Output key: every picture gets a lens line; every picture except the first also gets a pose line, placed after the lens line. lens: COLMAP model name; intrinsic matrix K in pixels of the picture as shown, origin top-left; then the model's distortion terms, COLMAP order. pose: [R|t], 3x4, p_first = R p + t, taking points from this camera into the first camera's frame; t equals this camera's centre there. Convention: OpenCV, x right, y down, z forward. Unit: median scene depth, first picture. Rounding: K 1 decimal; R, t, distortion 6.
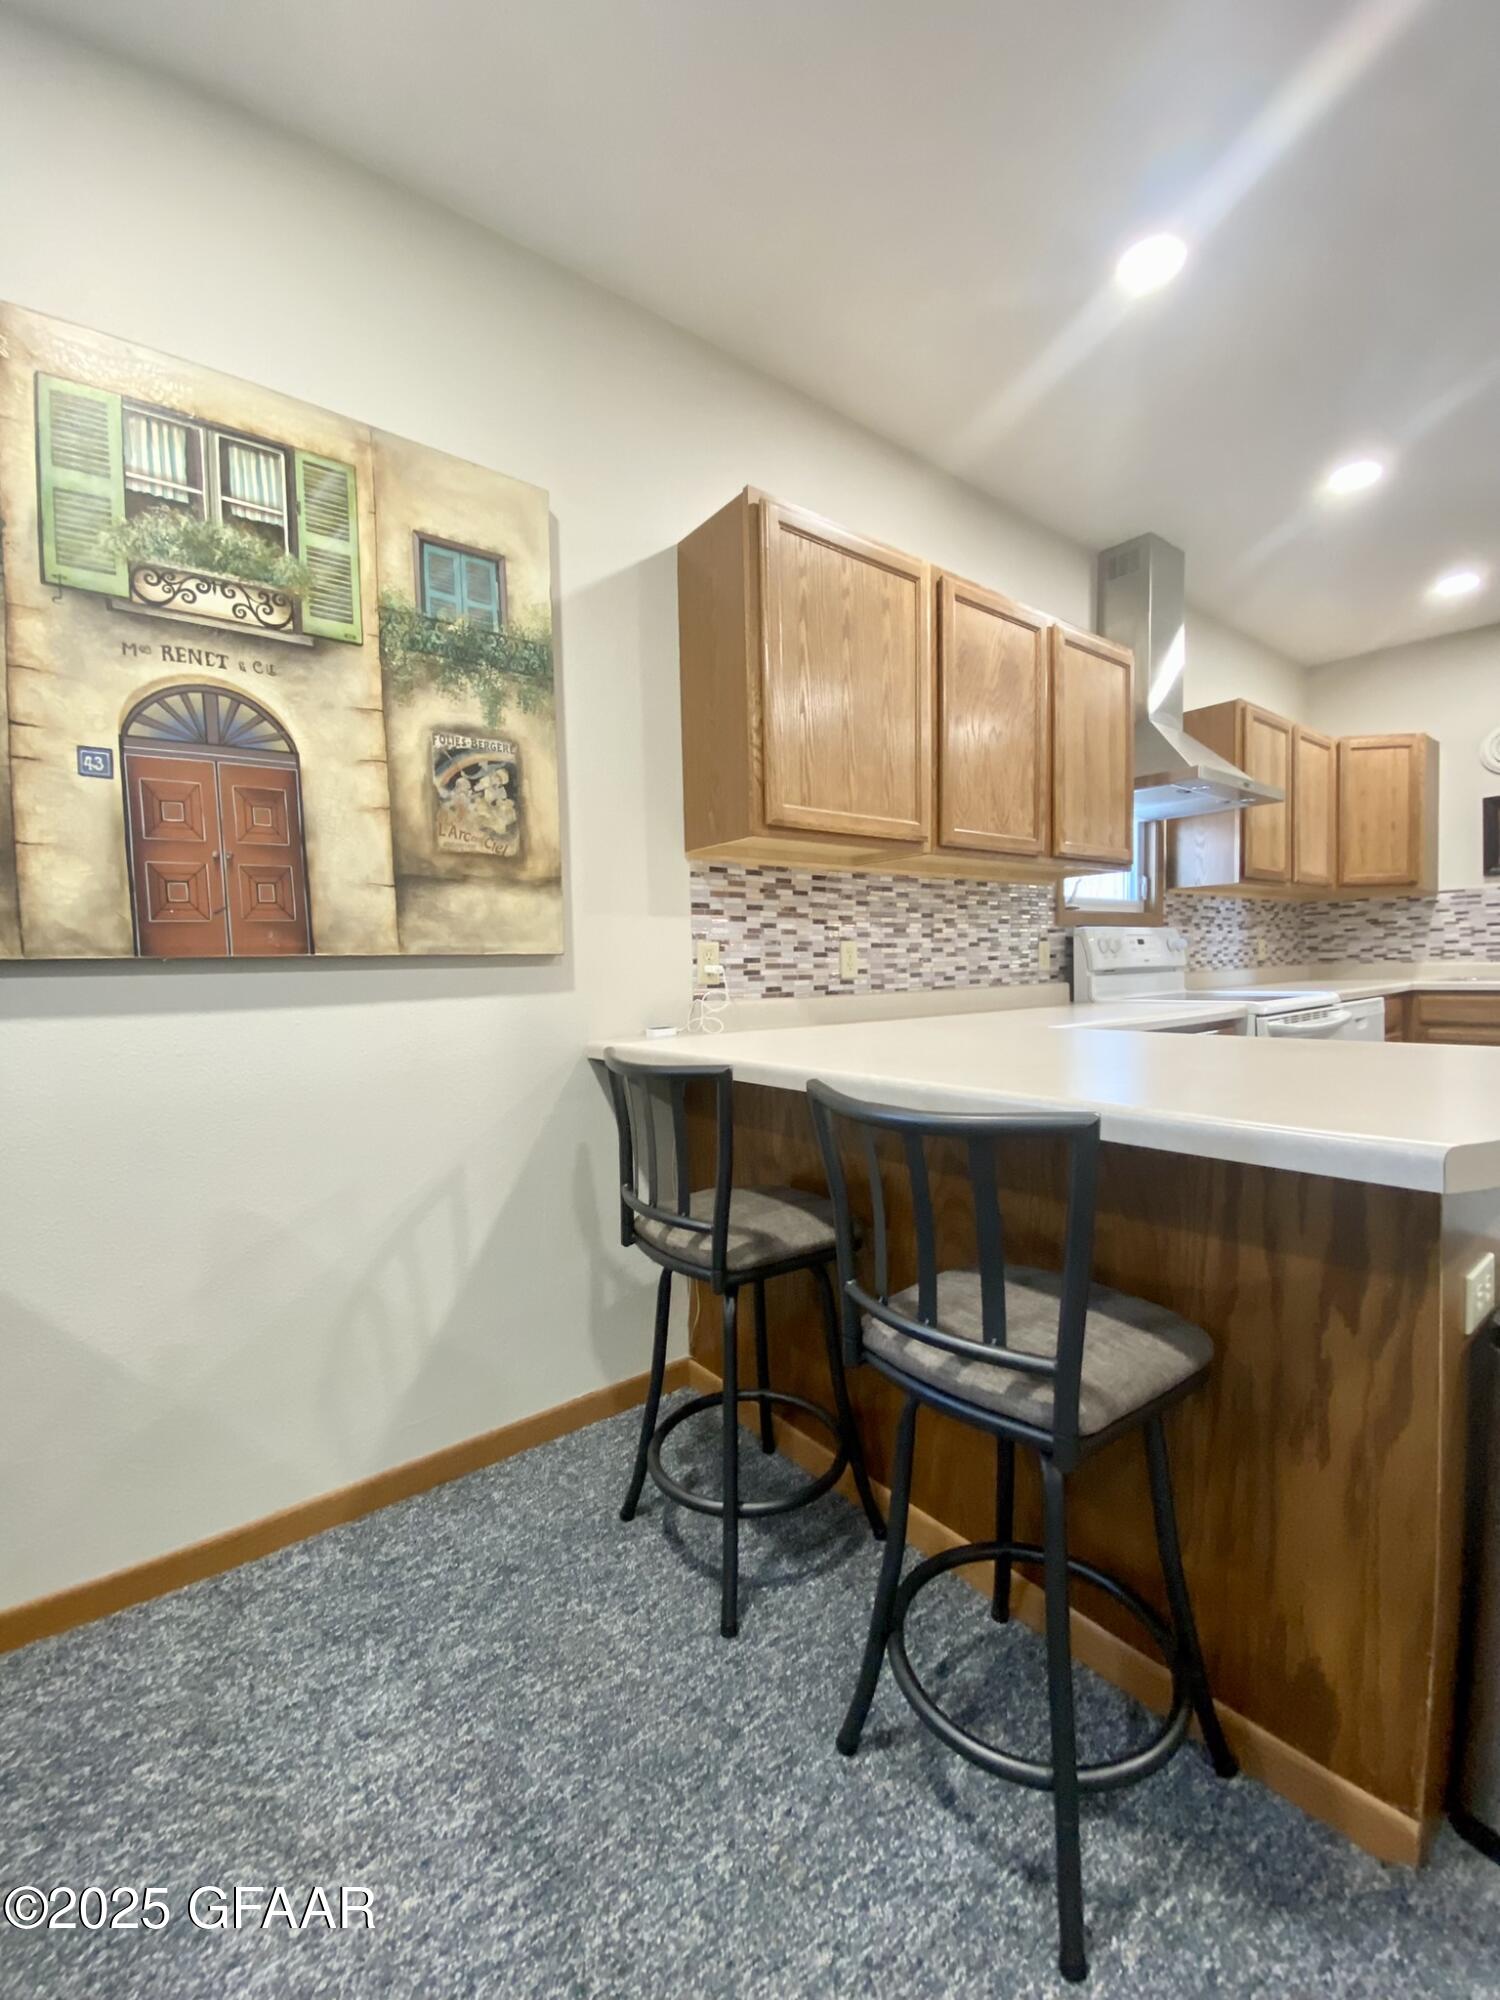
lens RADIAL K [[796.5, 0, 752.4], [0, 796.5, 1002.3], [0, 0, 1]] dist [0.029163, -0.028414]
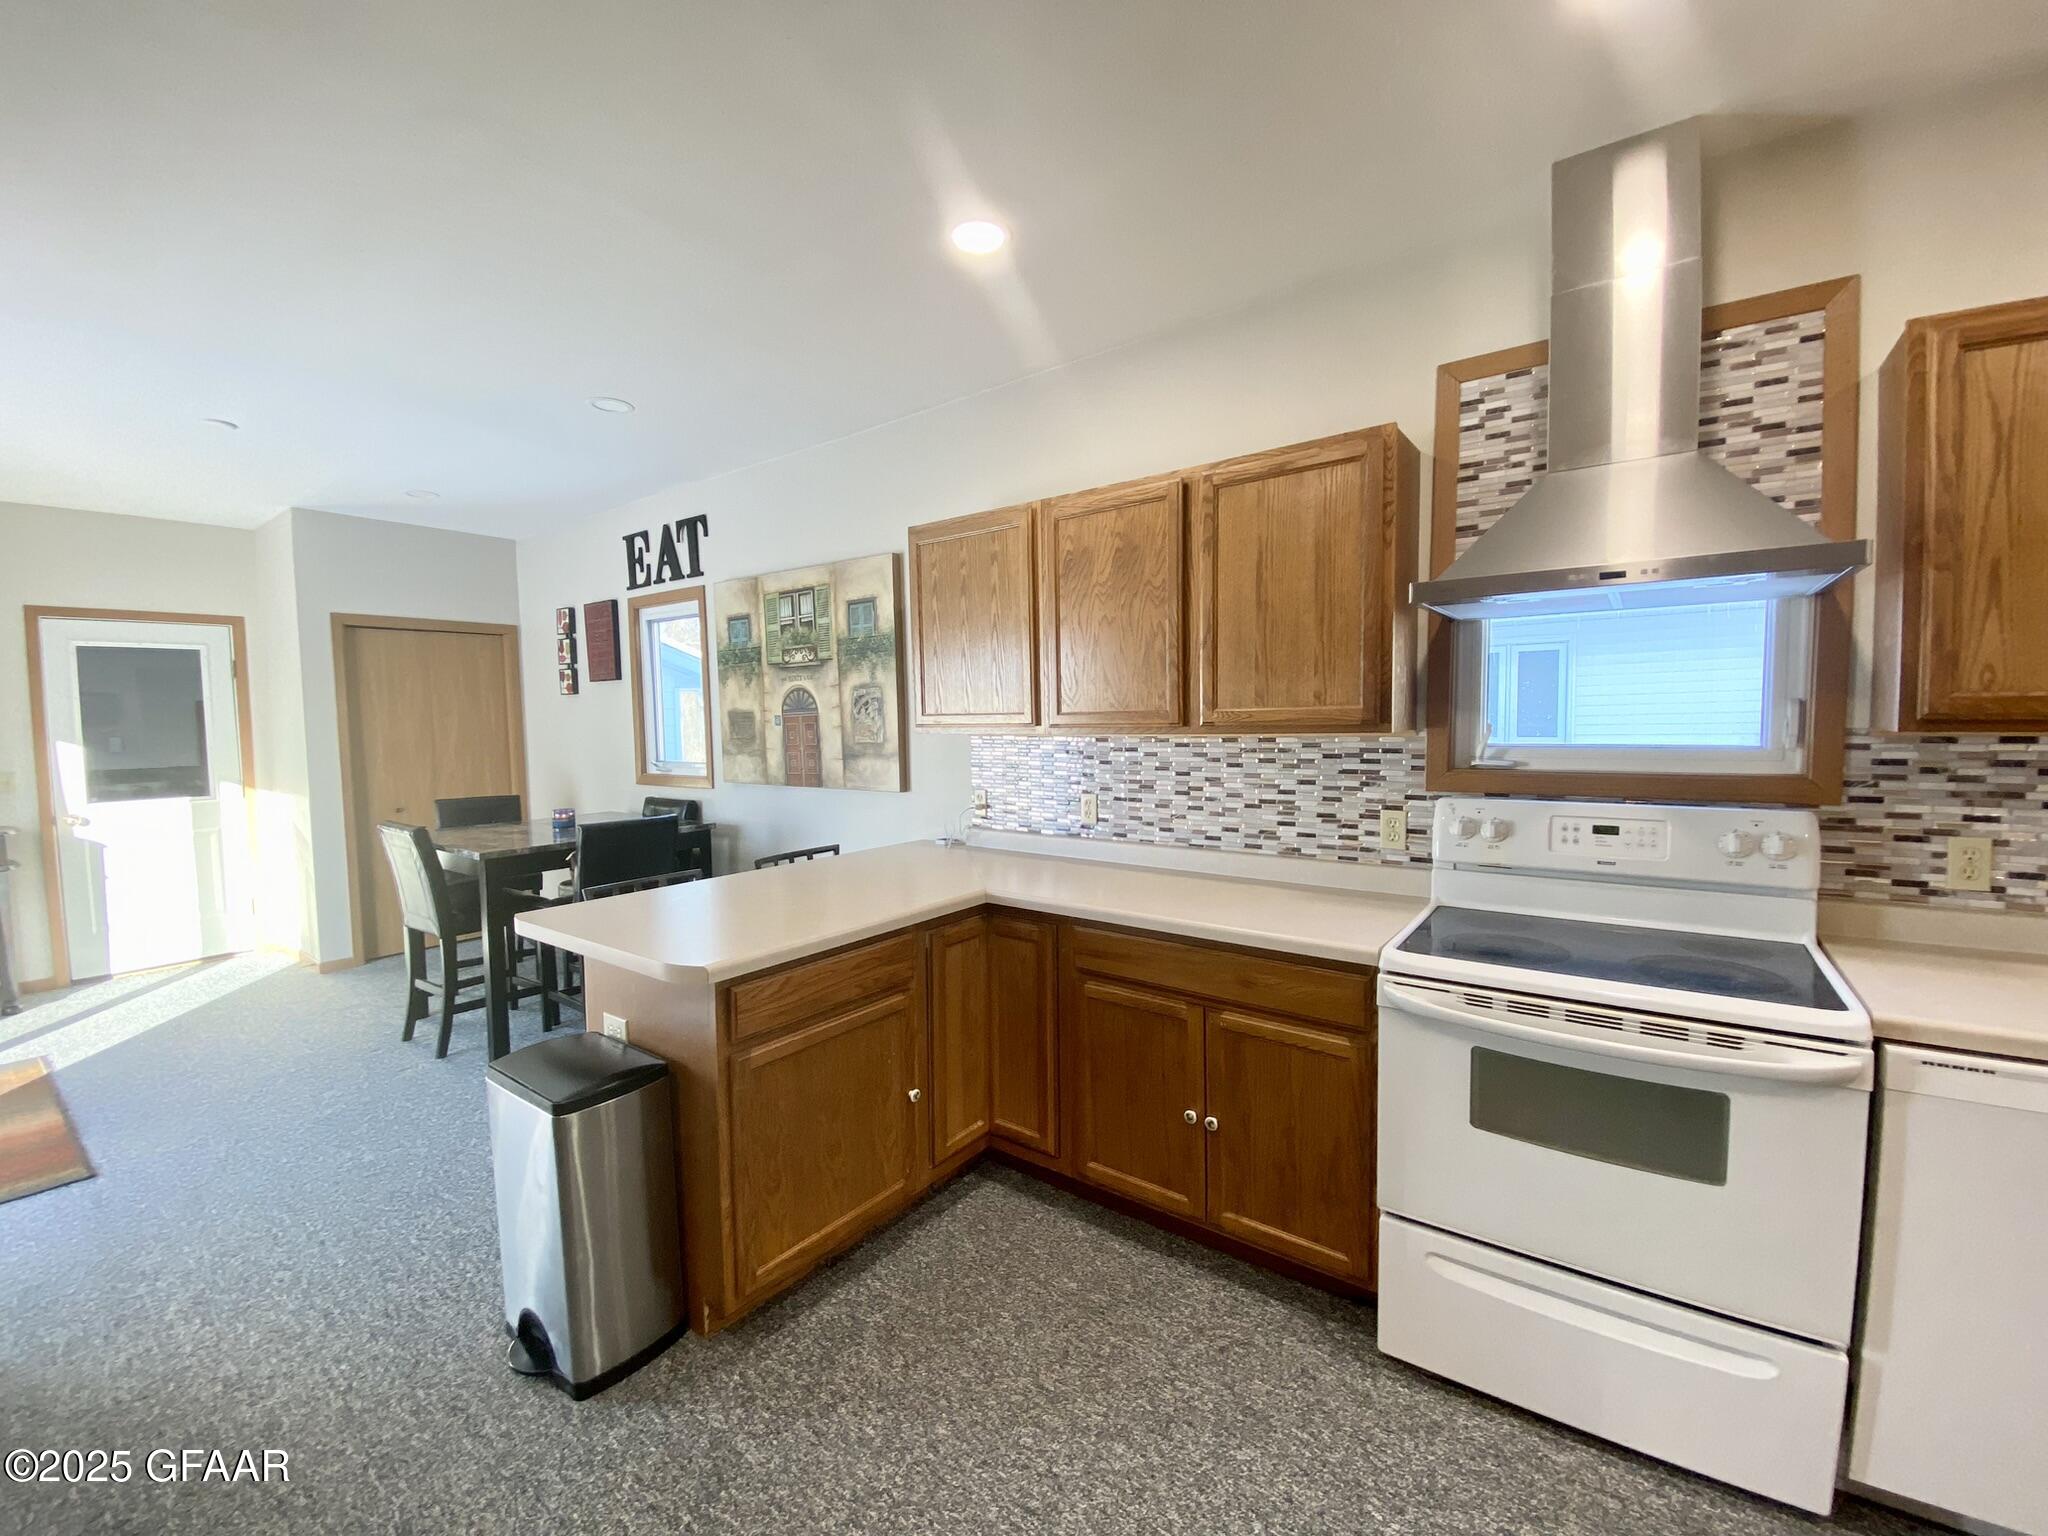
lens RADIAL K [[823.2, 0, 1023.9], [0, 823.2, 763.4], [0, 0, 1]] dist [0.014764, -0.017448]
pose [[0.266201, 0.075467, -0.960959, 1.210979], [-0.033343, 0.997055, 0.069065, -0.193696], [0.963341, 0.013656, 0.267933, 0.538002]]
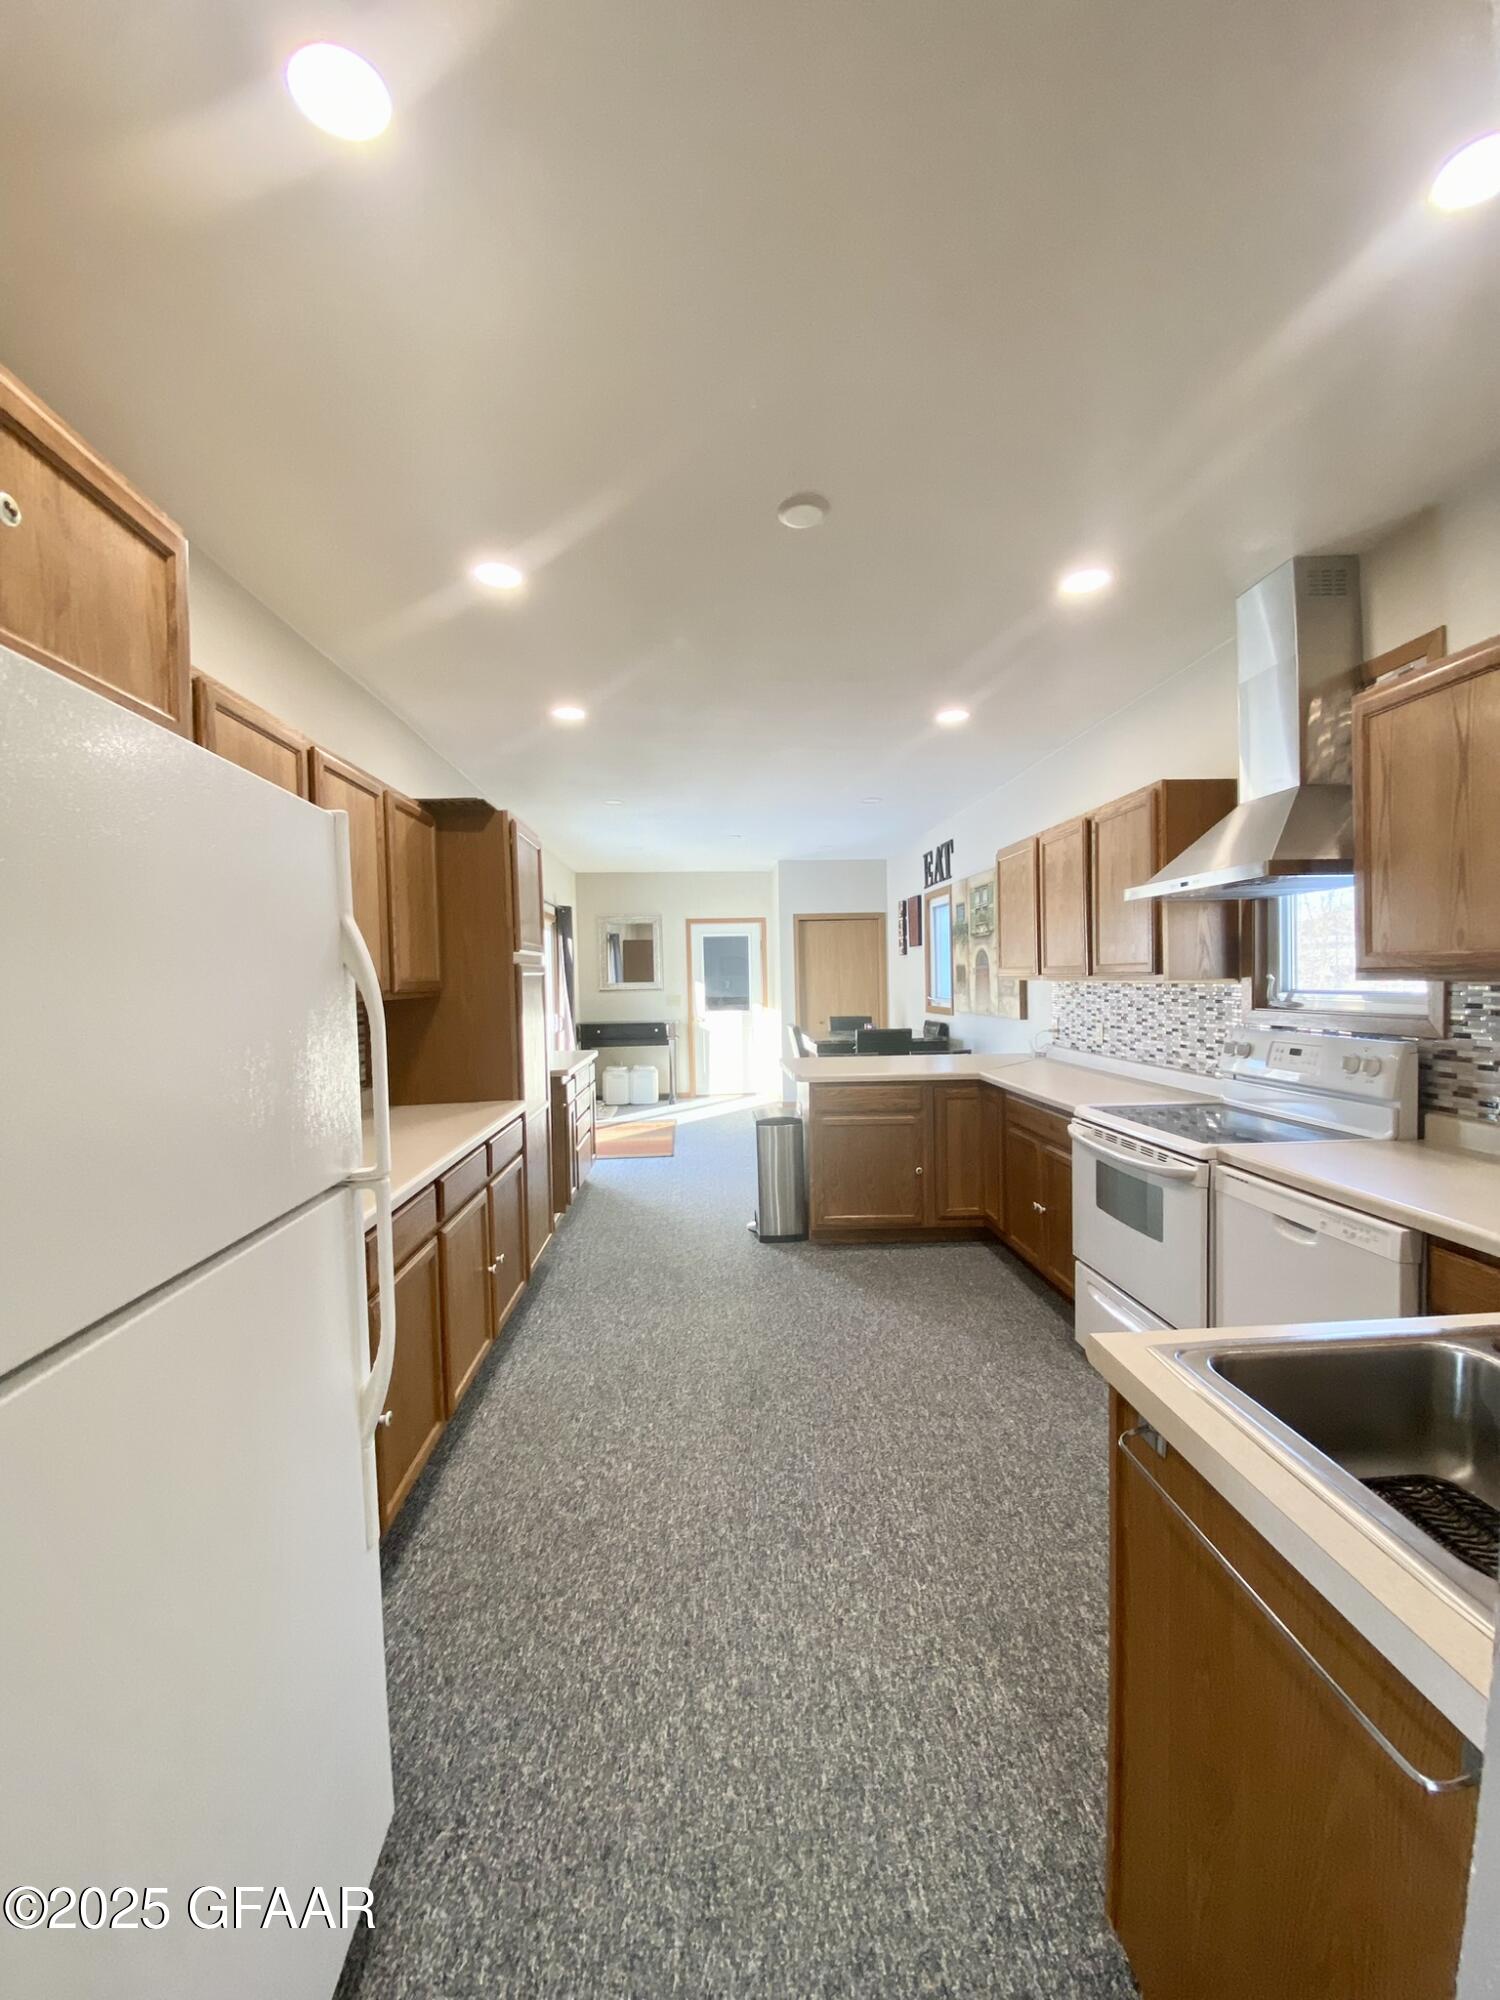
lens RADIAL K [[796.5, 0, 752.4], [0, 796.5, 1002.3], [0, 0, 1]] dist [0.029163, -0.028414]
pose [[-0.560629, 0.061912, -0.825750, 1.852202], [-0.002215, 0.997085, 0.076261, -0.236668], [0.828064, 0.044583, -0.558858, 1.265281]]
